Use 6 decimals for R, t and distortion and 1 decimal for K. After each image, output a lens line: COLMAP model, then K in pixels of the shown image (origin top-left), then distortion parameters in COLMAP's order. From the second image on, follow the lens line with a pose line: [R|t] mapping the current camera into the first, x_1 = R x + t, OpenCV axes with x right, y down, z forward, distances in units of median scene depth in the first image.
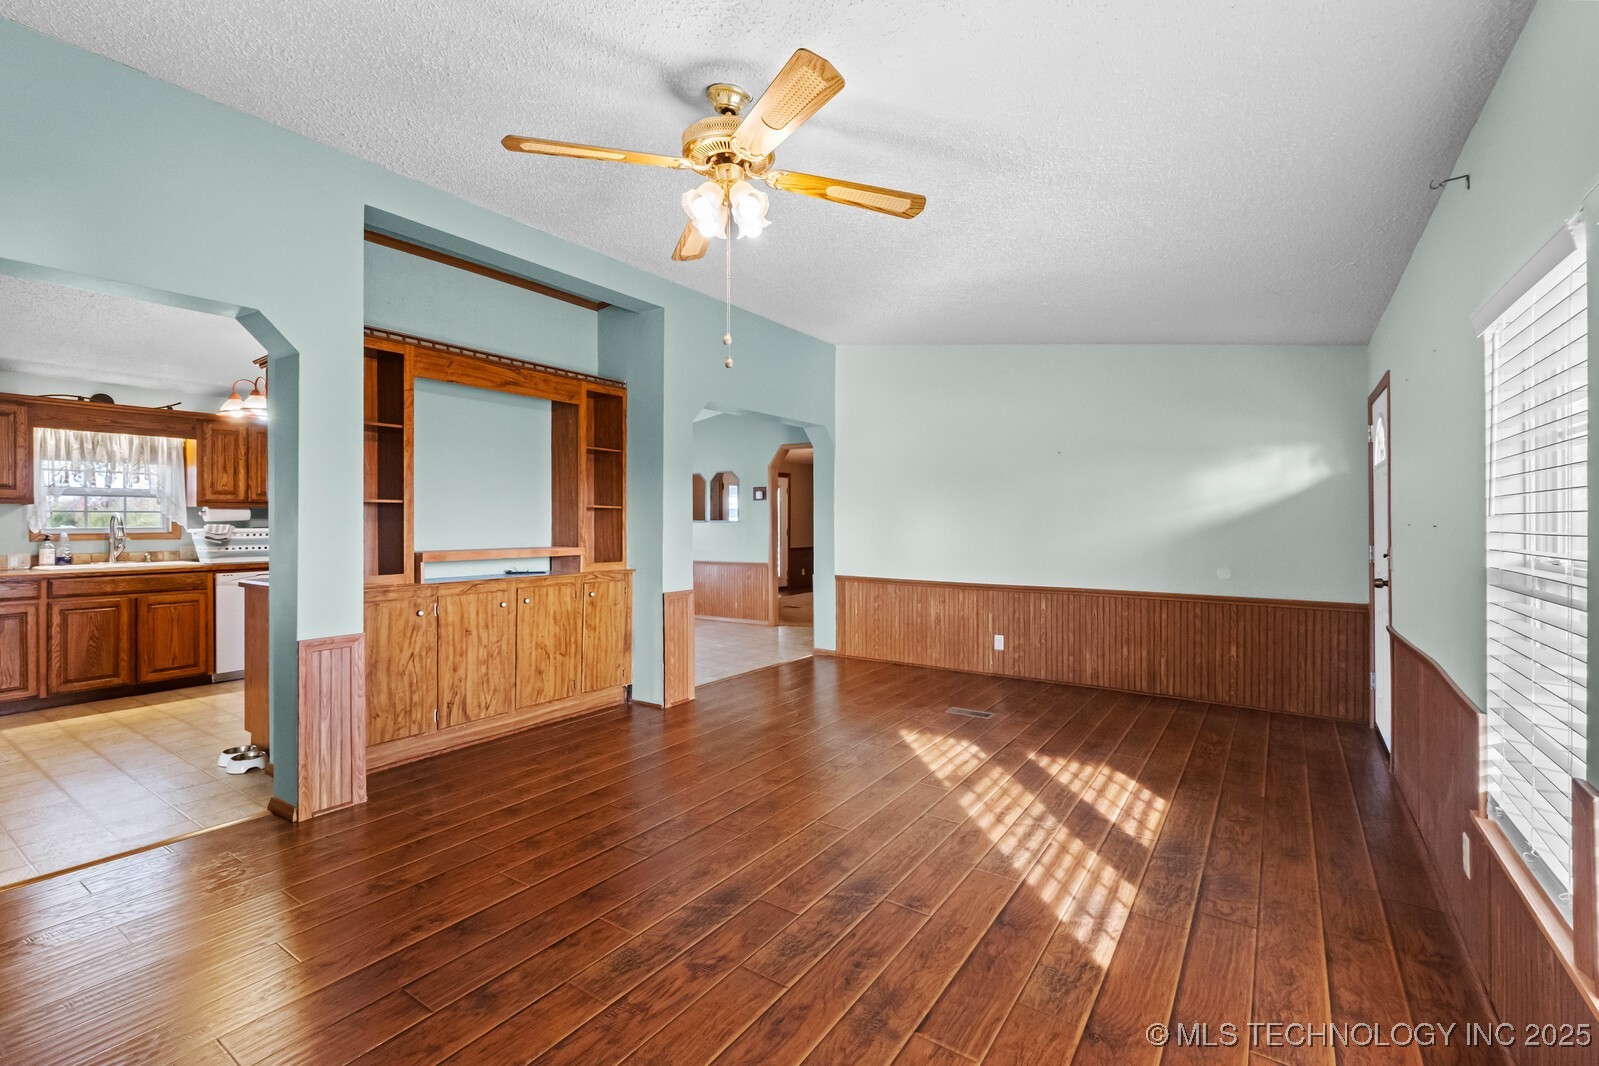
lens RADIAL K [[703.7, 0, 789.2], [0, 703.7, 517.1], [0, 0, 1]] dist [0.002037, -0.001450]
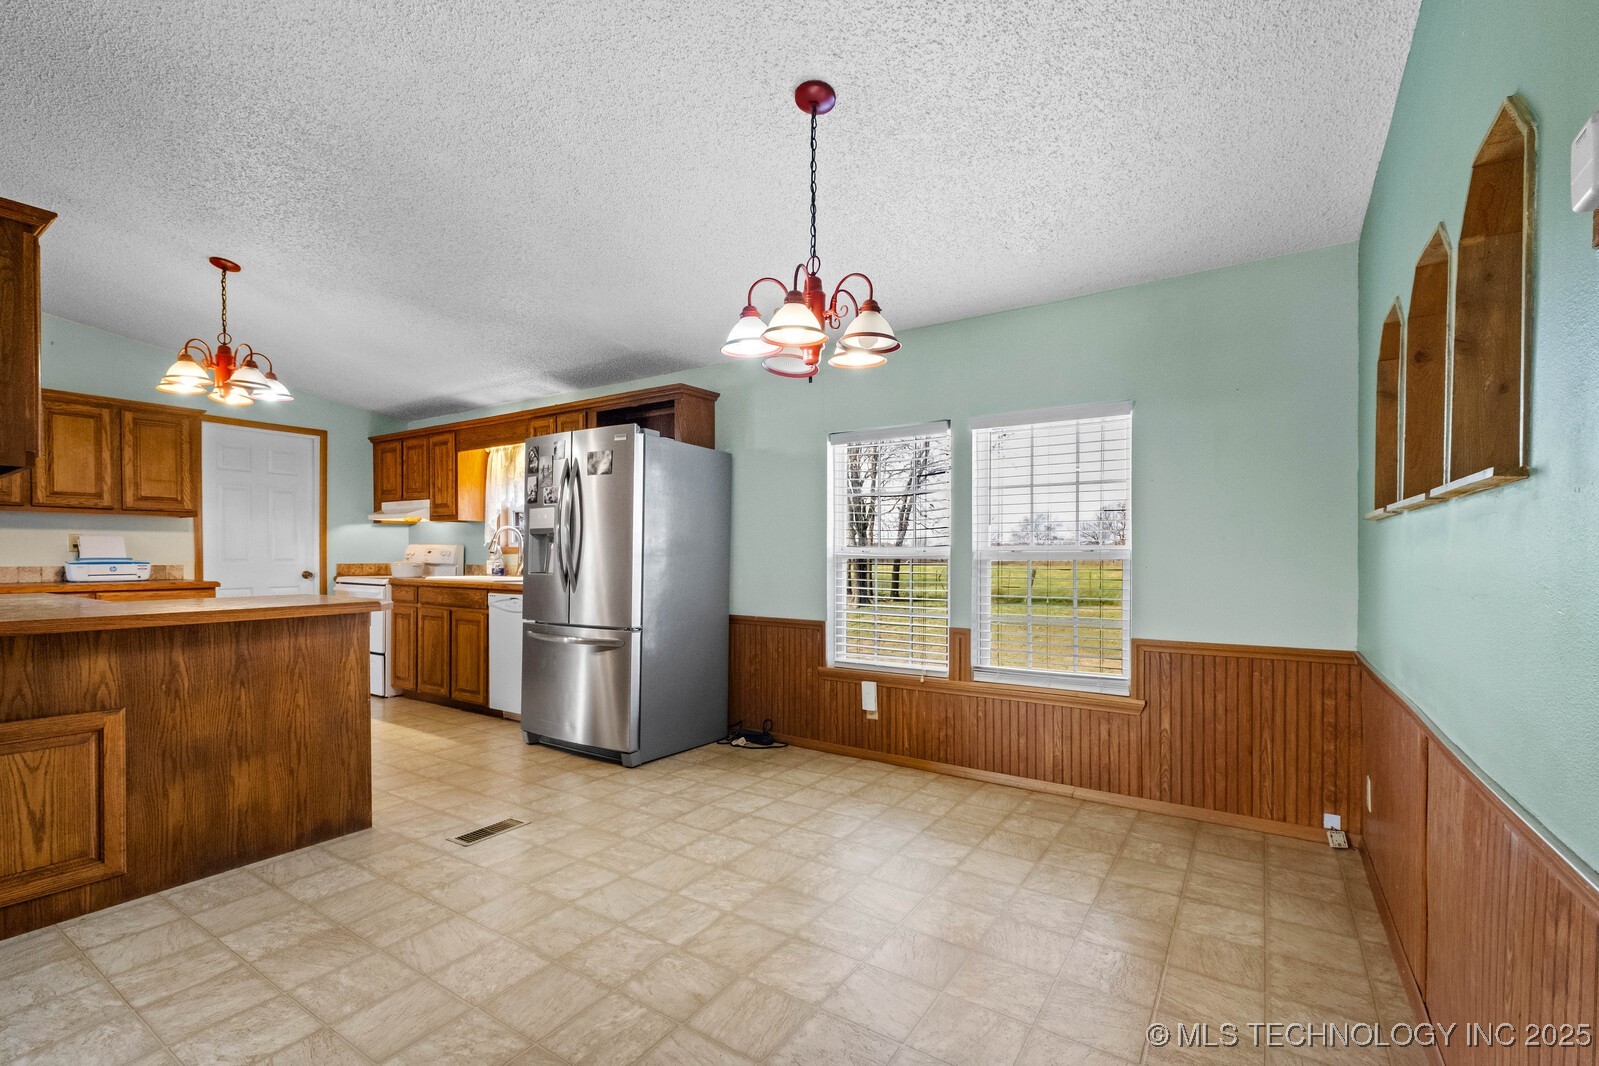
lens RADIAL K [[703.7, 0, 792.7], [0, 703.7, 565.2], [0, 0, 1]] dist [0.002037, -0.001450]
pose [[0.033639, 0.017807, -0.999275, 0.066873], [-0.001188, 0.999841, 0.017777, 0.031858], [0.999433, 0.000589, 0.033654, 1.416634]]
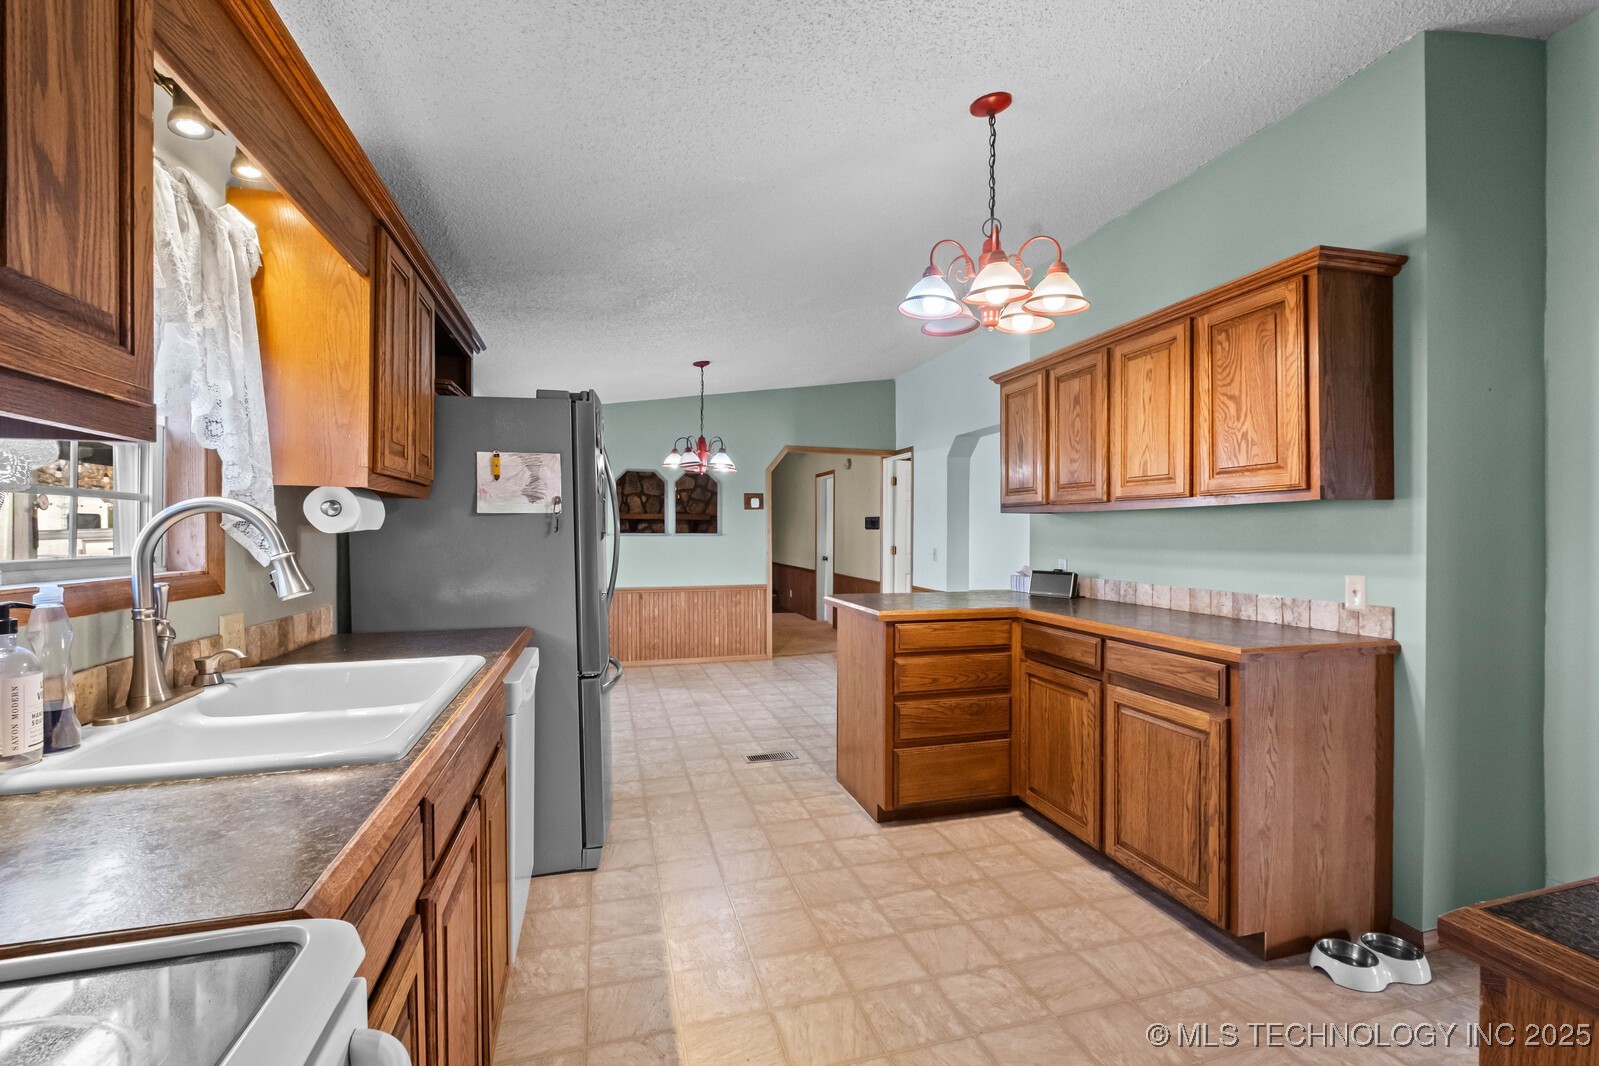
lens RADIAL K [[703.7, 0, 794.2], [0, 703.7, 533.2], [0, 0, 1]] dist [0.002037, -0.001450]
pose [[0.630251, 0.002217, 0.776388, -1.052812], [-0.003933, 0.999992, 0.000337, 0.005563], [-0.776381, -0.003266, 0.630255, 0.705106]]
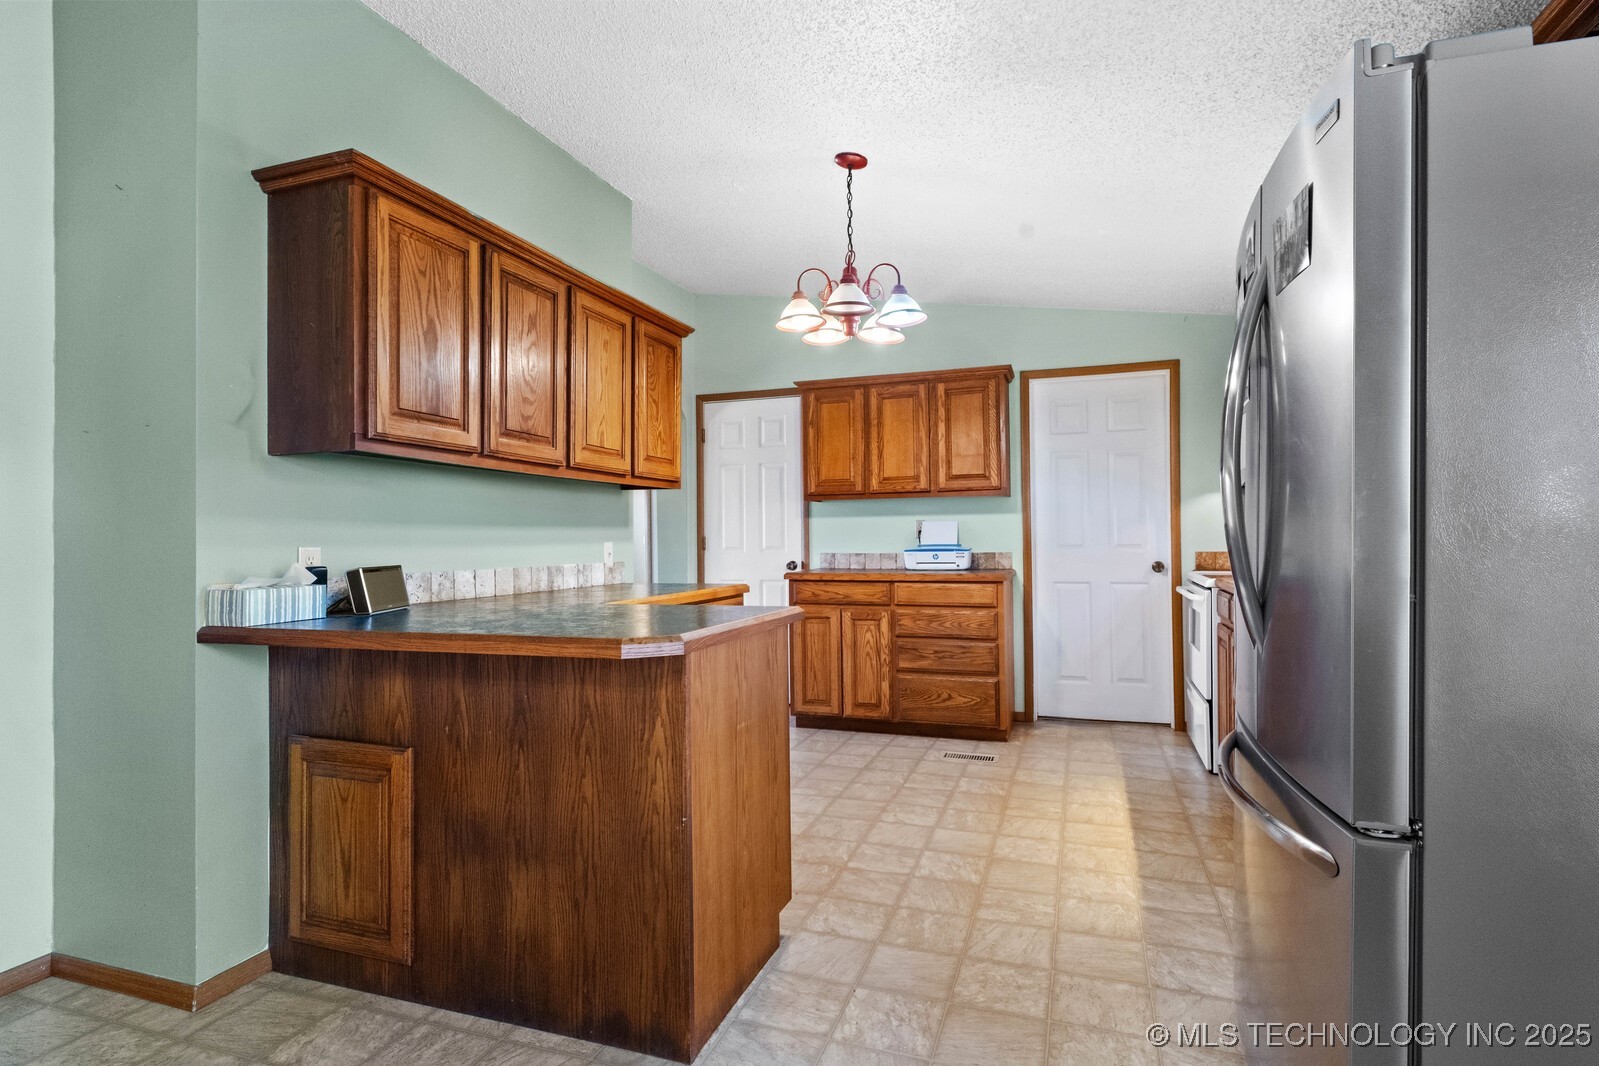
lens RADIAL K [[806.4, 0, 805.3], [0, 806.4, 524.8], [0, 0, 1]] dist [0.000468, 0.000346]
pose [[-0.958577, 0.007851, -0.284724, -0.443878], [0.013421, 0.999755, -0.017619, 0.030762], [0.284516, -0.020710, -0.958447, 1.443805]]
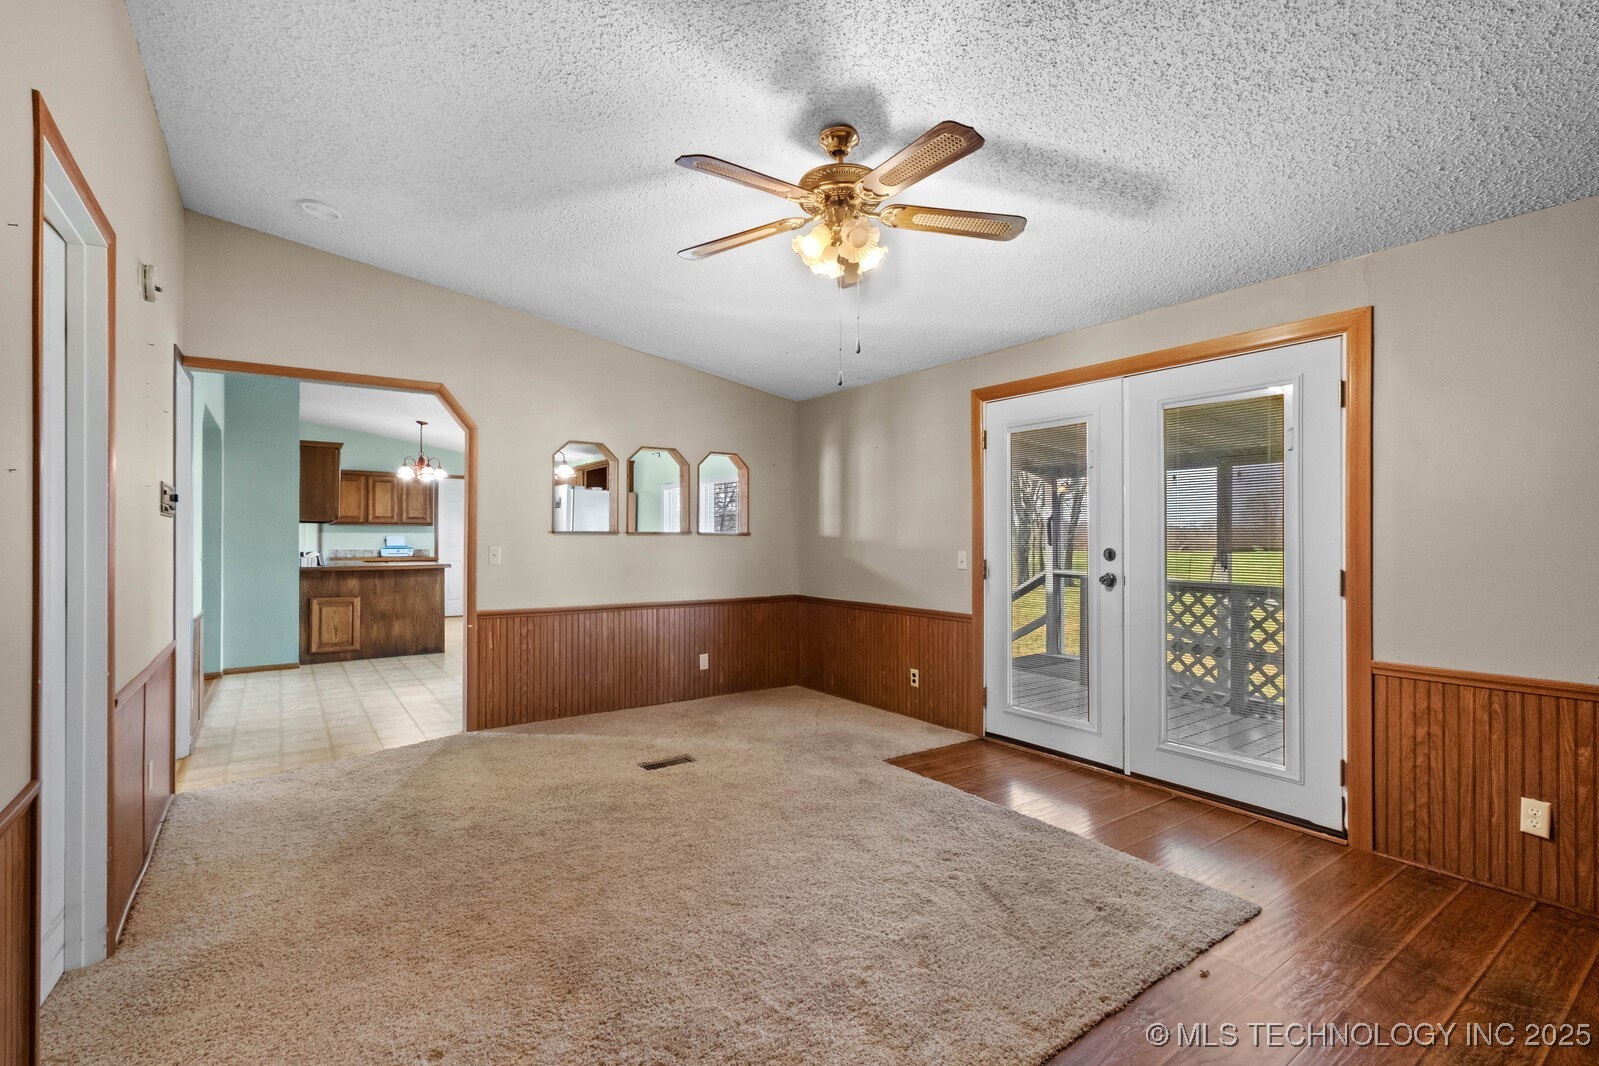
lens RADIAL K [[687.4, 0, 800.4], [0, 687.4, 535.6], [0, 0, 1]] dist [-0.001017, -0.000400]
pose [[-0.299436, -0.002624, -0.954113, 0.607737], [-0.000631, 0.999997, -0.002552, 0.015424], [0.954116, -0.000162, -0.299436, 2.196669]]
